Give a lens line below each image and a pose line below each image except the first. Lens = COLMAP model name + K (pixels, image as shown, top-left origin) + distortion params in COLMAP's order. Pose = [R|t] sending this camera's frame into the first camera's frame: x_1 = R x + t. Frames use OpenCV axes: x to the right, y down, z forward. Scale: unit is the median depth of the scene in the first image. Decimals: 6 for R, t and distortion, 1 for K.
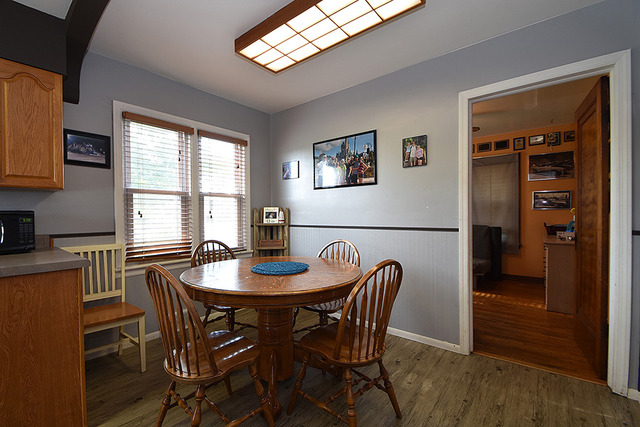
lens RADIAL K [[283.5, 0, 323.1], [0, 283.5, 215.8], [0, 0, 1]] dist [0.024368, -0.001044]
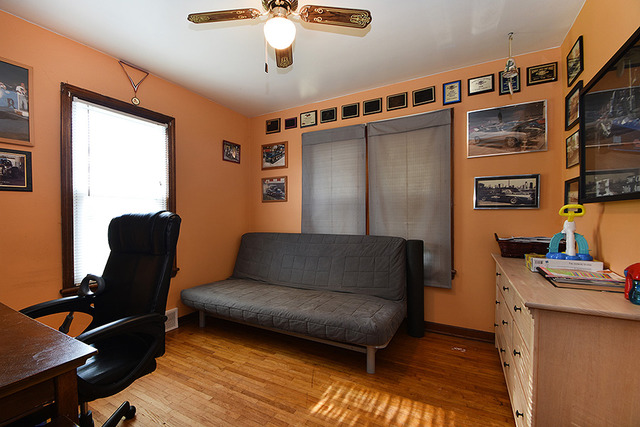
lens RADIAL K [[283.5, 0, 316.3], [0, 283.5, 214.7], [0, 0, 1]] dist [0.024368, -0.001044]
pose [[0.981176, 0.003846, 0.193079, 0.315034], [-0.002868, 0.999982, -0.005348, -0.007864], [-0.193096, 0.004694, 0.981169, 0.502524]]
